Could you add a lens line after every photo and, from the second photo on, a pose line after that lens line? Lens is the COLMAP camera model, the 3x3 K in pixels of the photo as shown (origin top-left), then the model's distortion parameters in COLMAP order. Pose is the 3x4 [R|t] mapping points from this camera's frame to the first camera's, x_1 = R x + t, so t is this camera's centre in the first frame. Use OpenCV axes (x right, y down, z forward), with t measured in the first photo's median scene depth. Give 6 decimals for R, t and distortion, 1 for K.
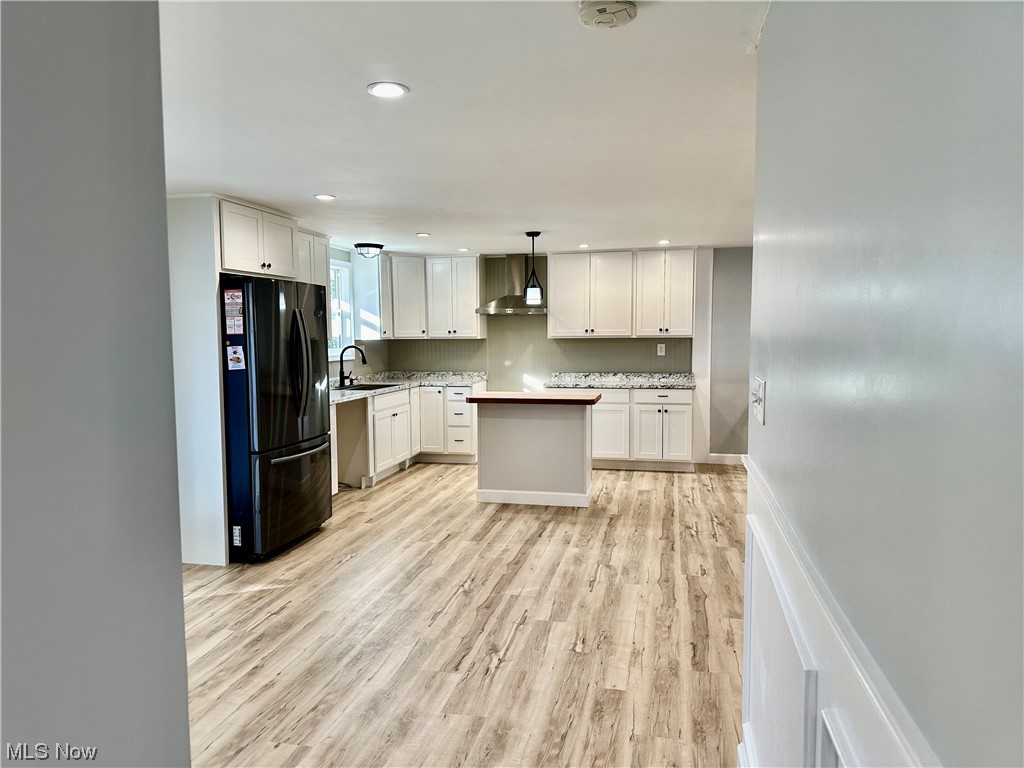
lens RADIAL K [[714.3, 0, 513.8], [0, 714.3, 387.0], [0, 0, 1]] dist [0.092933, -0.132676]
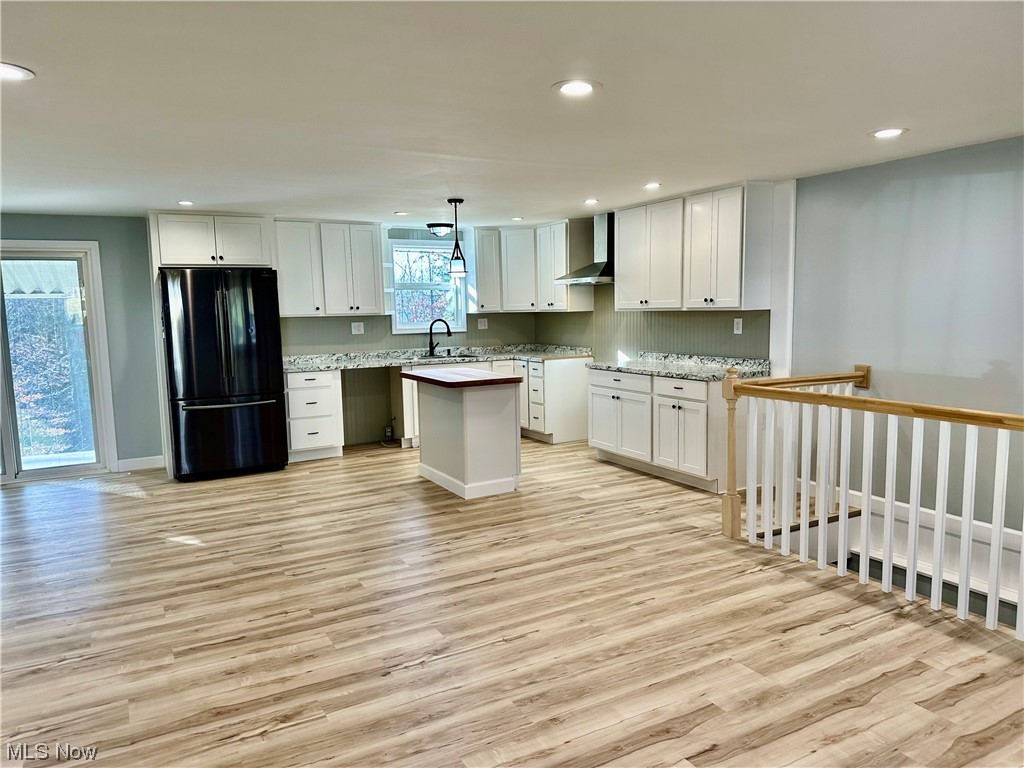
lens RADIAL K [[714.3, 0, 513.8], [0, 714.3, 387.0], [0, 0, 1]] dist [0.092933, -0.132676]
pose [[0.664263, 0.078457, -0.743370, 1.115999], [-0.042291, 0.996828, 0.067416, -0.054540], [0.746301, -0.013344, 0.665475, 0.598243]]
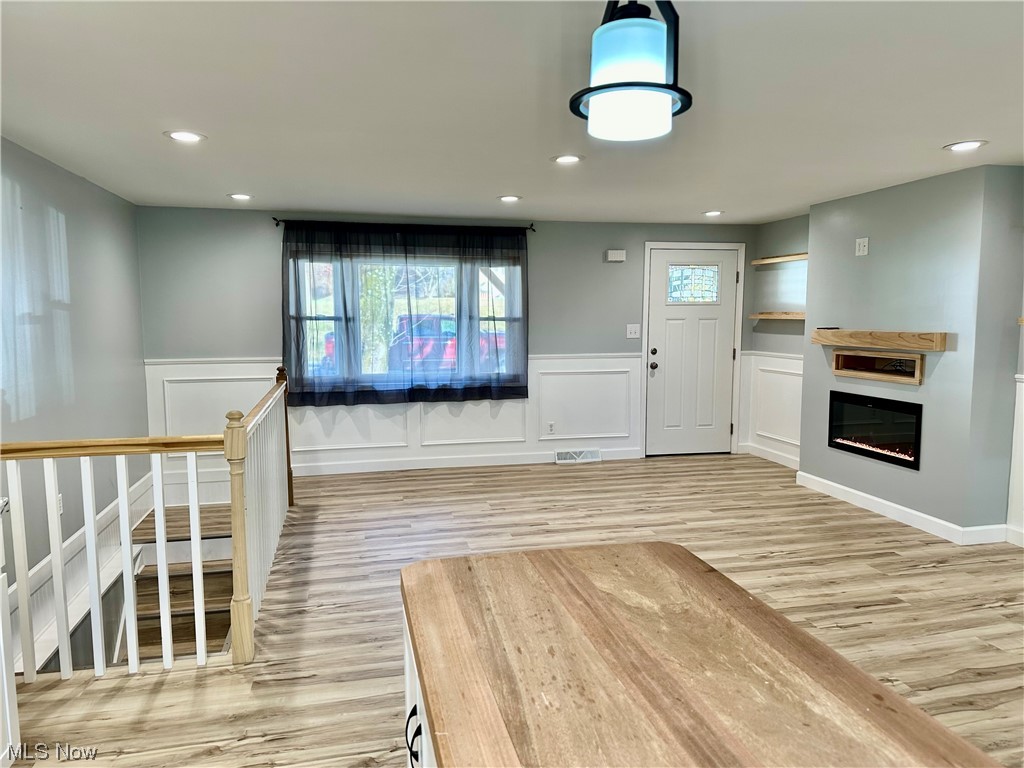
lens RADIAL K [[714.3, 0, 513.8], [0, 714.3, 387.0], [0, 0, 1]] dist [0.092933, -0.132676]
pose [[-0.430961, -0.085895, 0.898273, -0.161883], [0.074865, 0.988624, 0.130453, -0.118279], [-0.899260, 0.123470, -0.419627, 1.552686]]
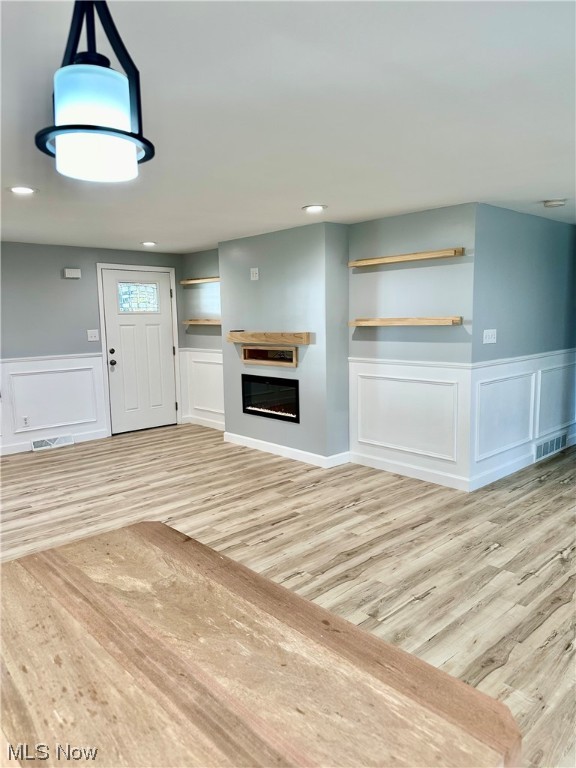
lens RADIAL K [[535.7, 0, 284.5], [0, 535.7, 384.9], [0, 0, 1]] dist [0.092933, -0.132676]
pose [[-0.816480, -0.054226, 0.574822, -0.124577], [0.068271, 0.979528, 0.189377, -0.126336], [-0.573323, 0.193867, -0.796063, 1.537620]]
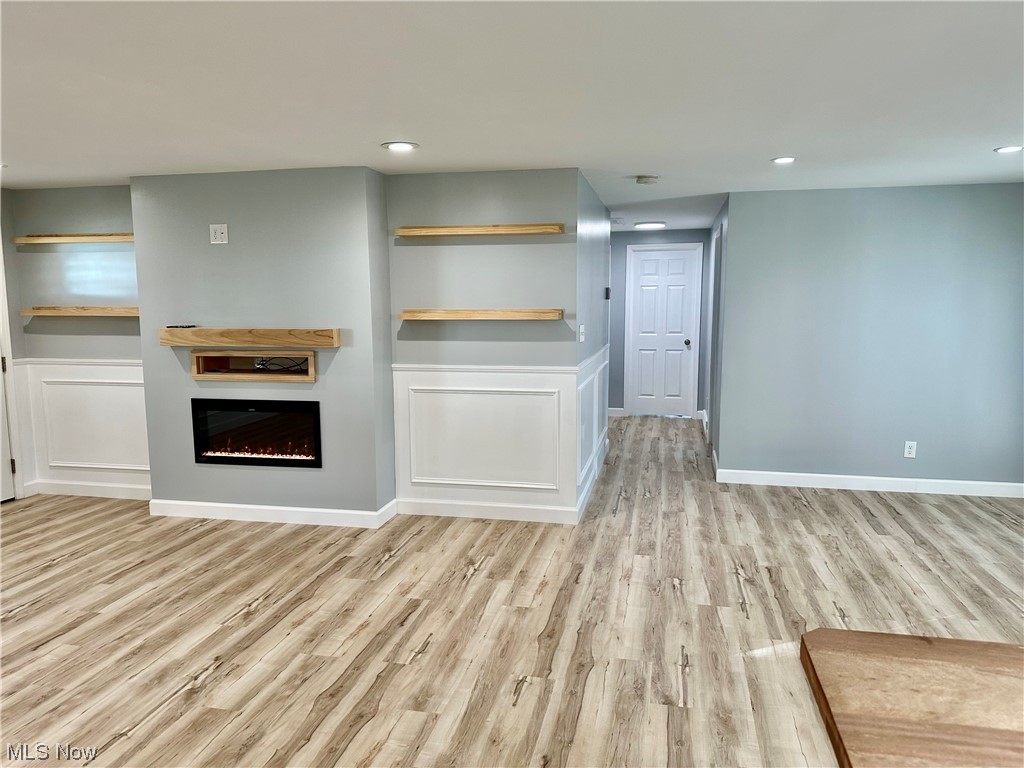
lens RADIAL K [[714.3, 0, 513.8], [0, 714.3, 387.0], [0, 0, 1]] dist [0.092933, -0.132676]
pose [[-0.999940, 0.010952, 0.000949, 0.266269], [0.010921, 0.979823, 0.199568, -0.136223], [0.001256, 0.199566, -0.979884, 1.593013]]
